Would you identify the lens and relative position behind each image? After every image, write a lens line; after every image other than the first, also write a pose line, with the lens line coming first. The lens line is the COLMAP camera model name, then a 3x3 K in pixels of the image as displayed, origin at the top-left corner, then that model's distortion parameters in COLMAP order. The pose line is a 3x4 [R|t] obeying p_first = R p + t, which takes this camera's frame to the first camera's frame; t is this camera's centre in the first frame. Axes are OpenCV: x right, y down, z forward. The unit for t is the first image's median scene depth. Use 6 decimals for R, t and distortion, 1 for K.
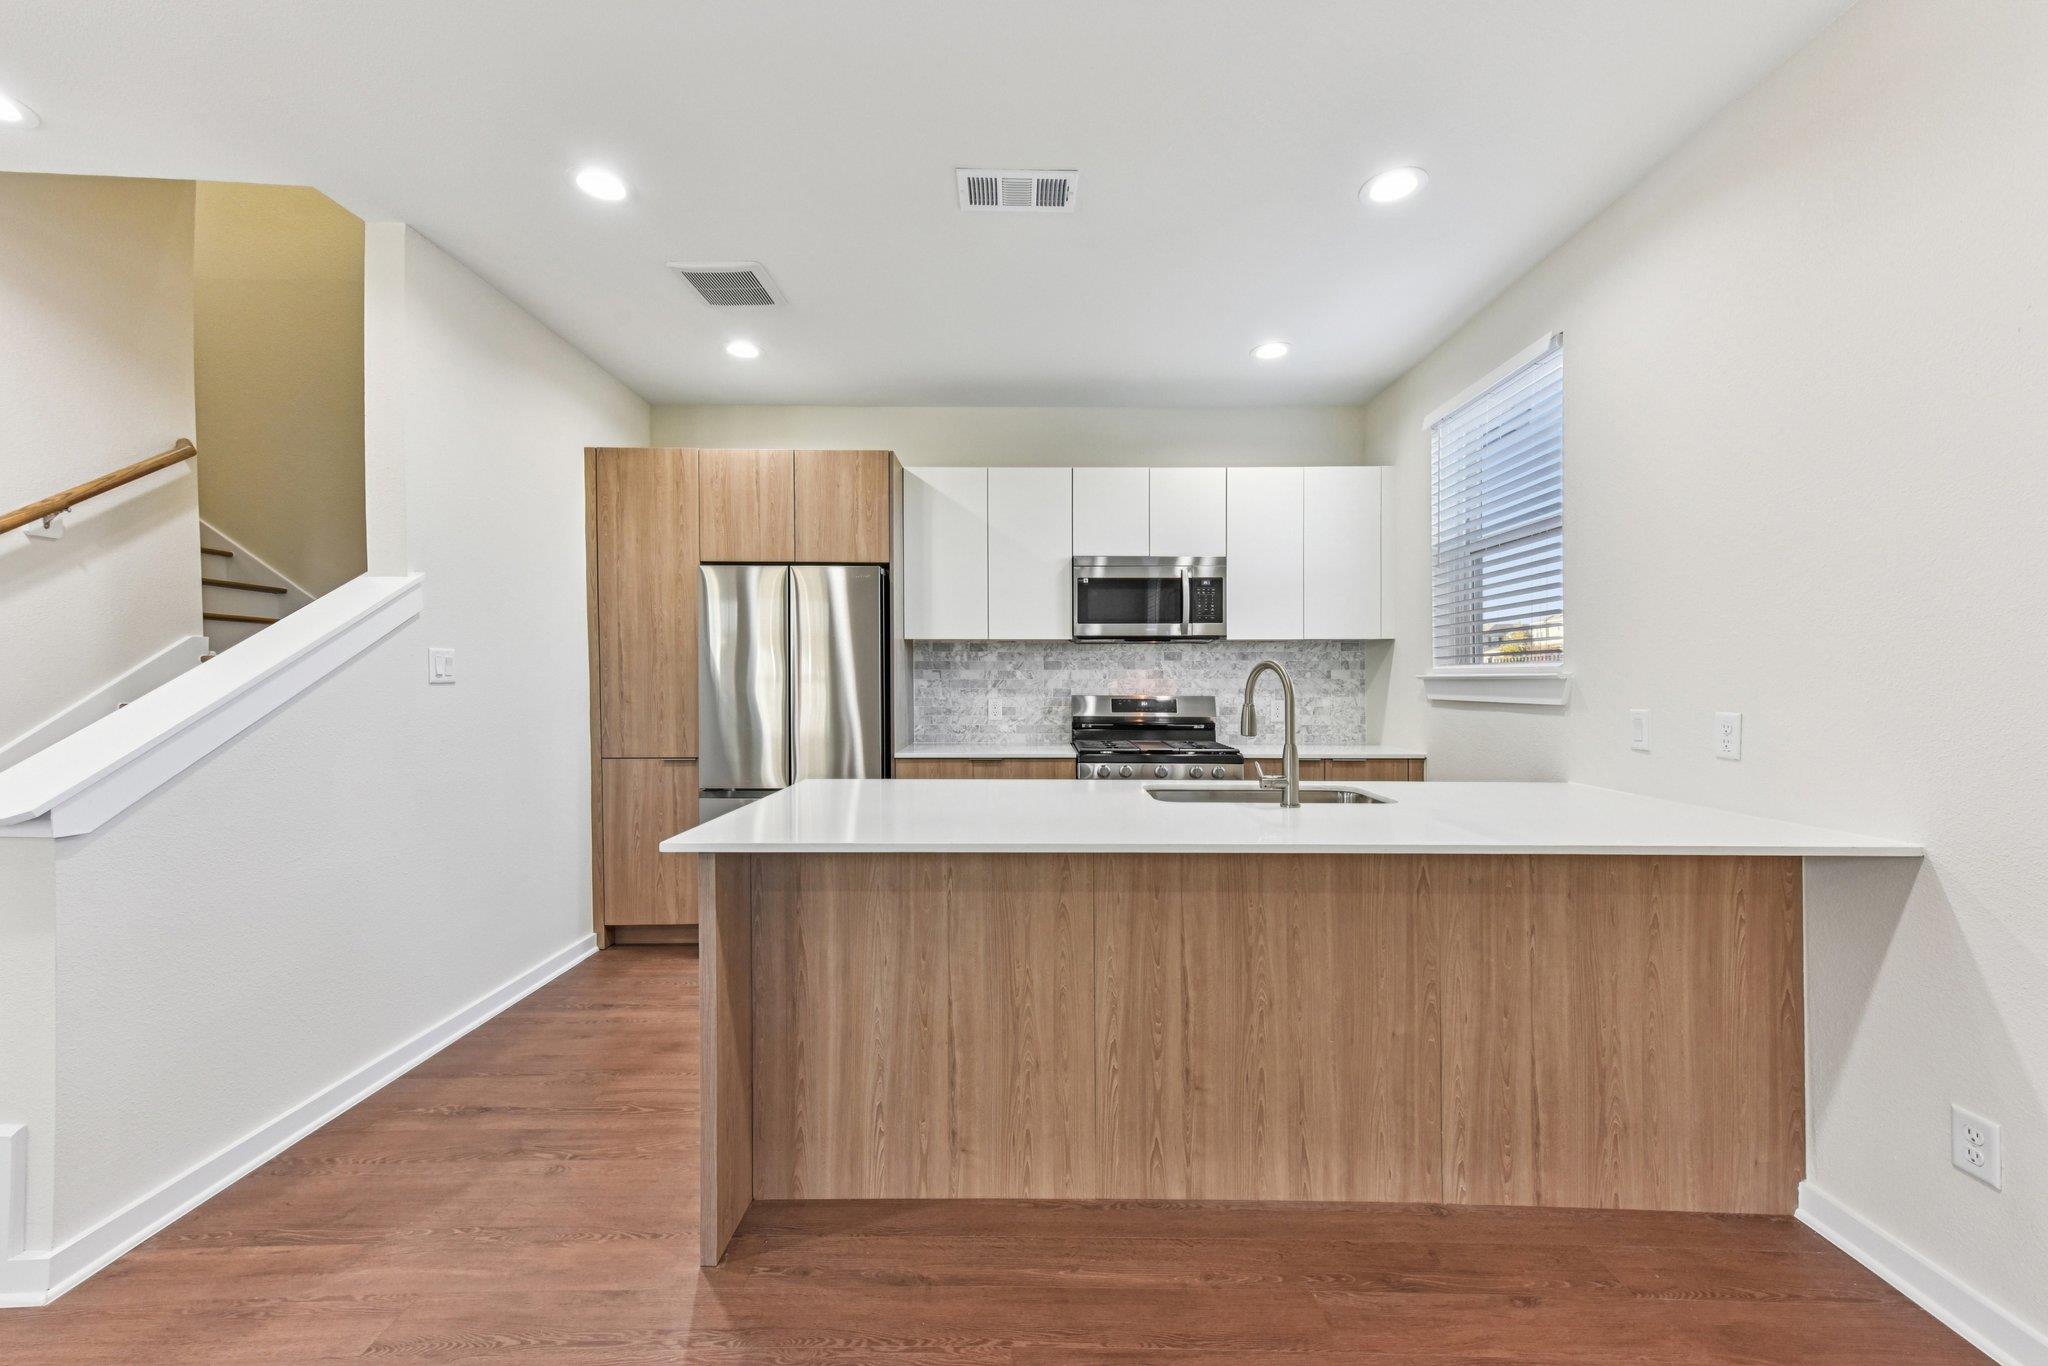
lens RADIAL K [[800.6, 0, 1026.1], [0, 800.6, 687.1], [0, 0, 1]] dist [0.030621, -0.000755]
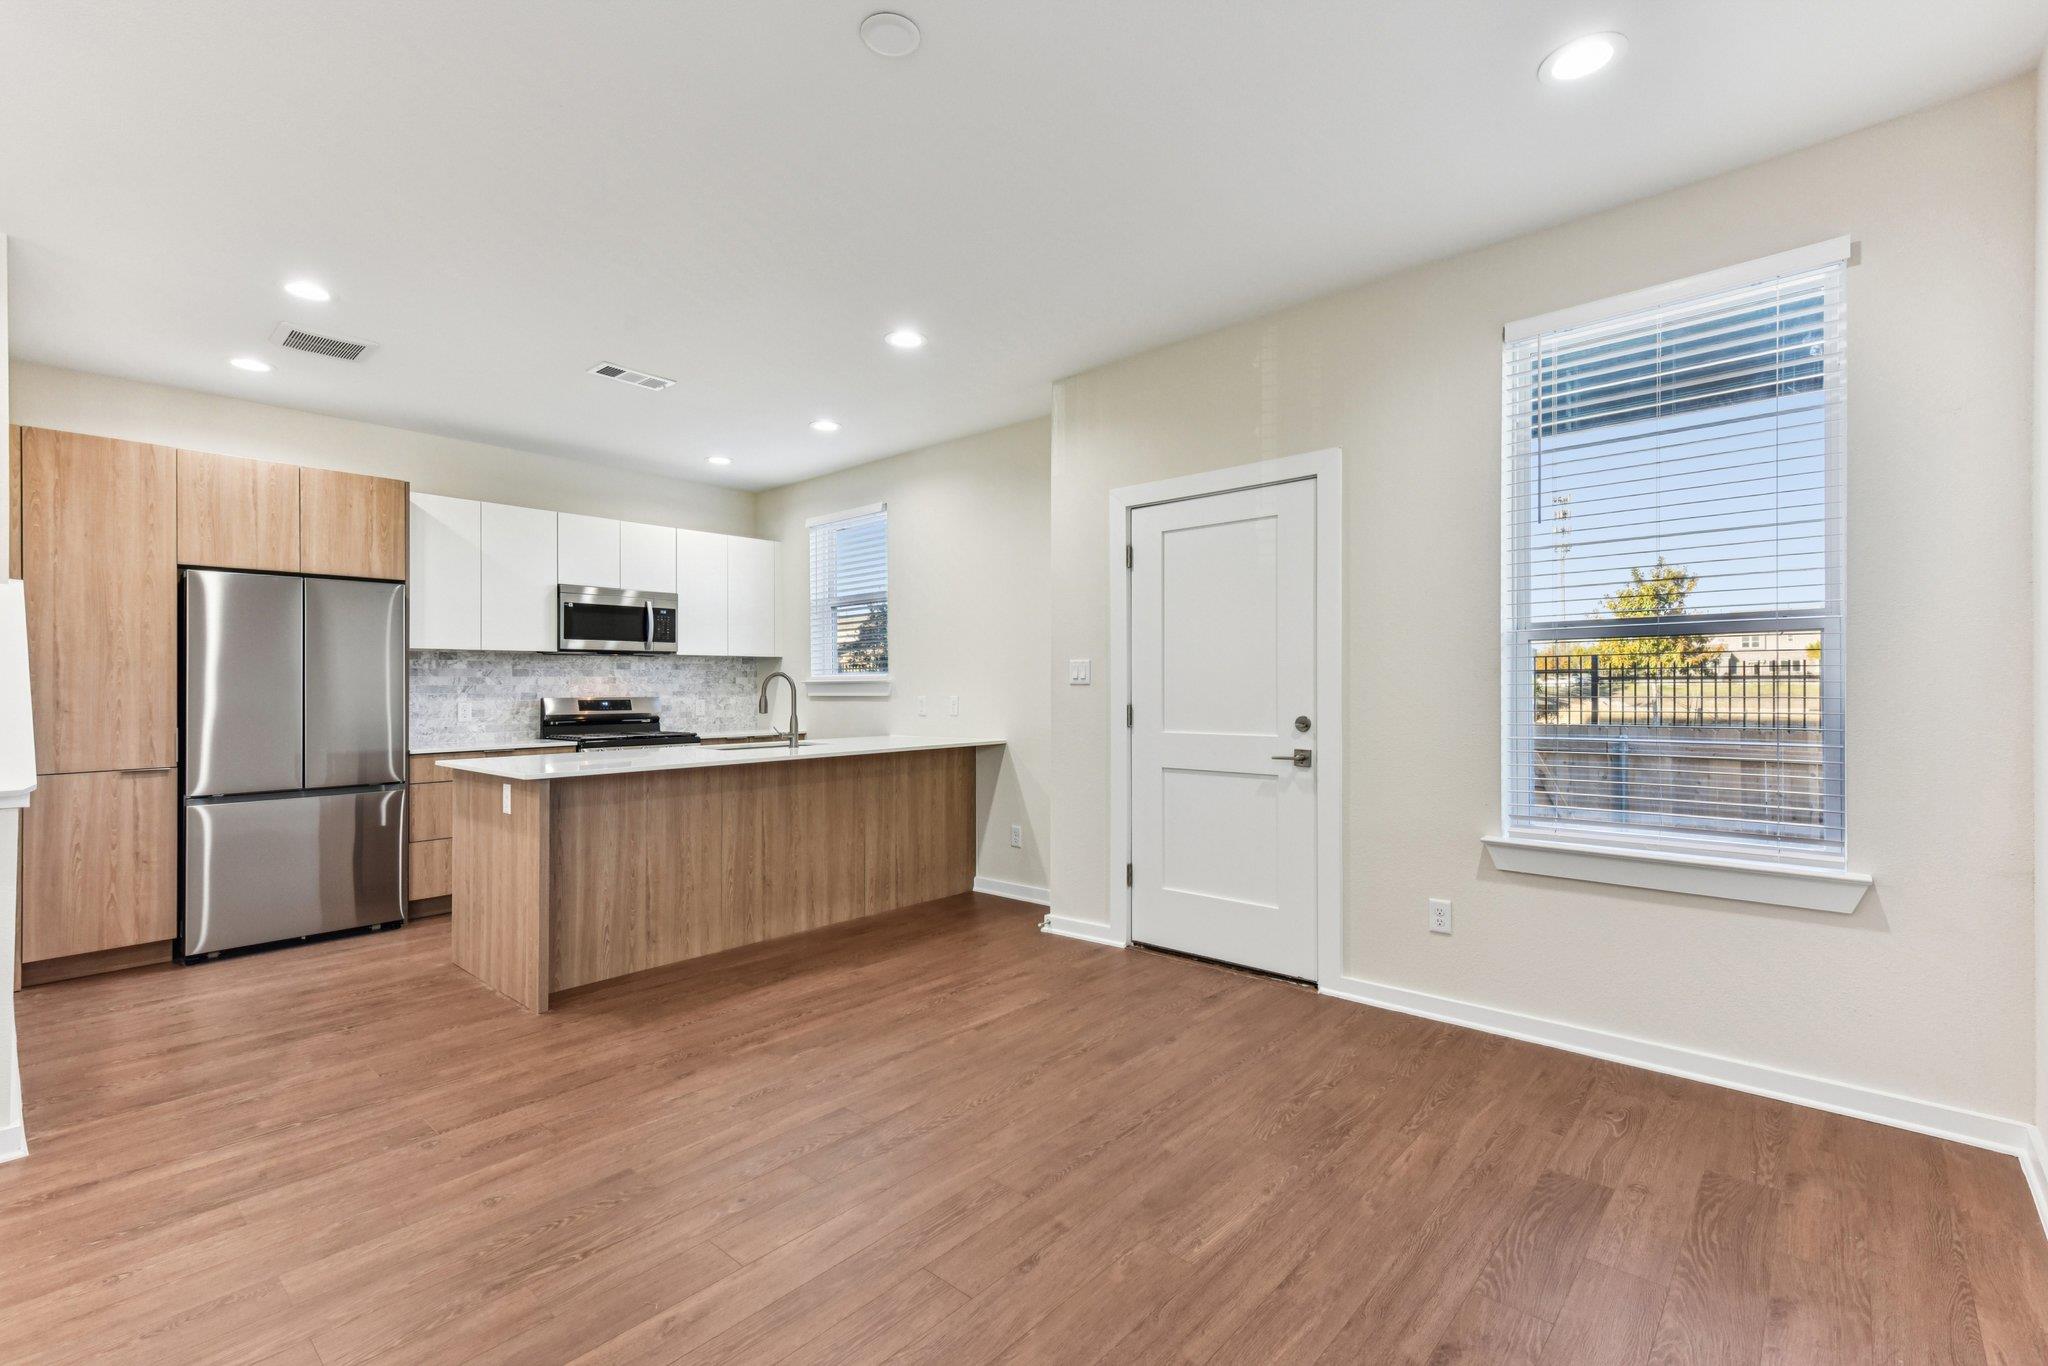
lens RADIAL K [[909.1, 0, 1025.4], [0, 909.1, 680.5], [0, 0, 1]] dist [0.020854, -0.001892]
pose [[0.667144, 0.001287, 0.744927, -0.725532], [0.012521, 0.999838, -0.012940, 0.017034], [-0.744823, 0.017960, 0.667020, -0.689172]]
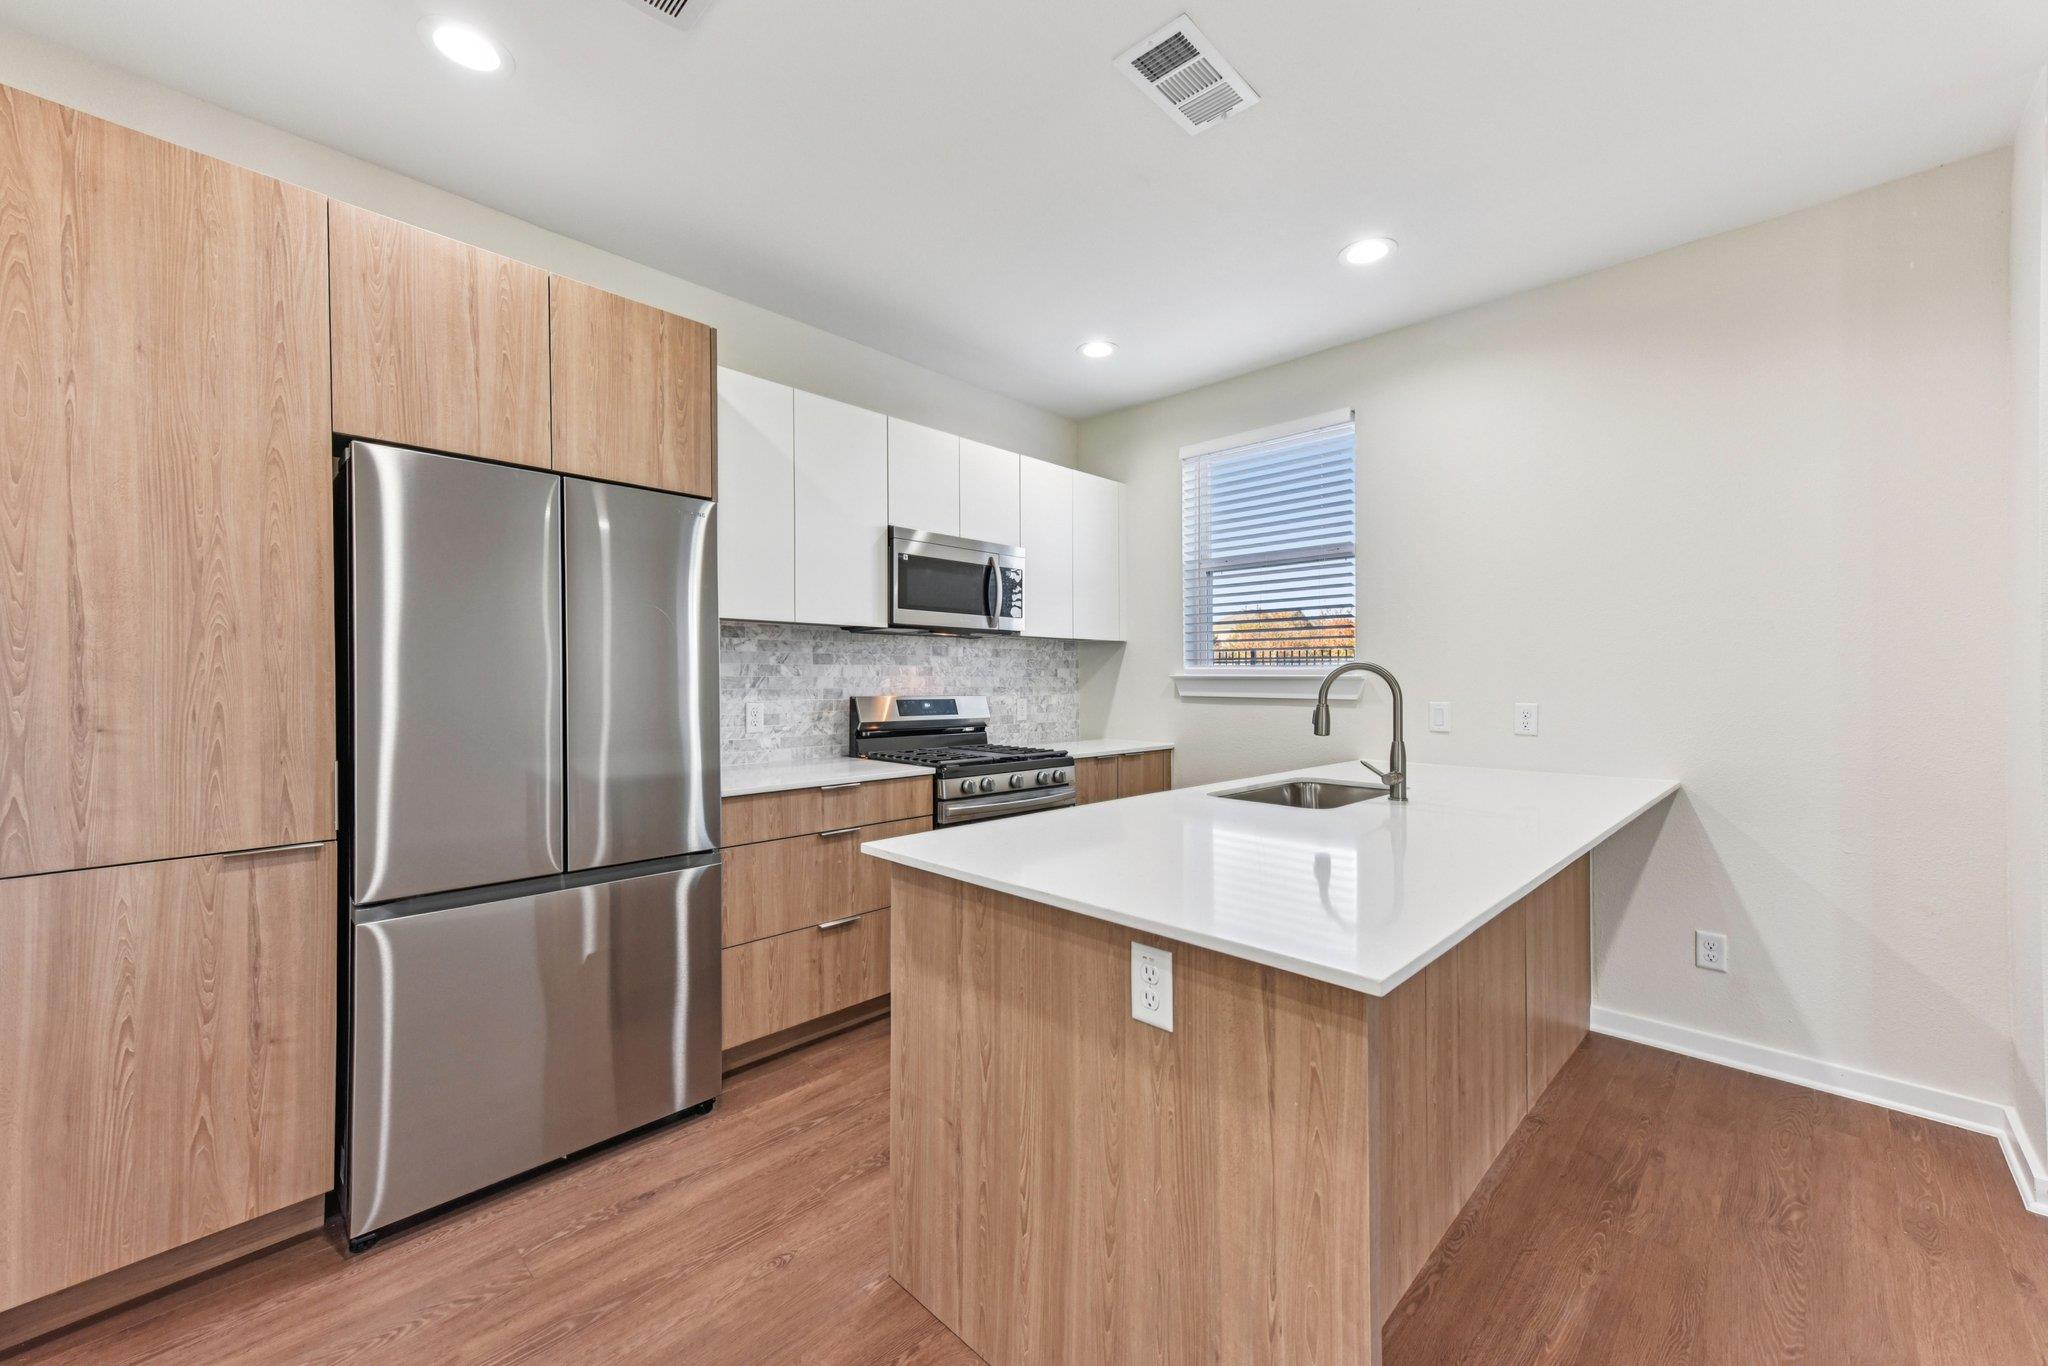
lens RADIAL K [[800.6, 0, 1009.8], [0, 800.6, 685.8], [0, 0, 1]] dist [0.030621, -0.000755]
pose [[0.703441, -0.005118, 0.710735, -0.614375], [0.001692, 0.999983, 0.005526, -0.007202], [-0.710751, -0.002684, 0.703438, 0.475392]]
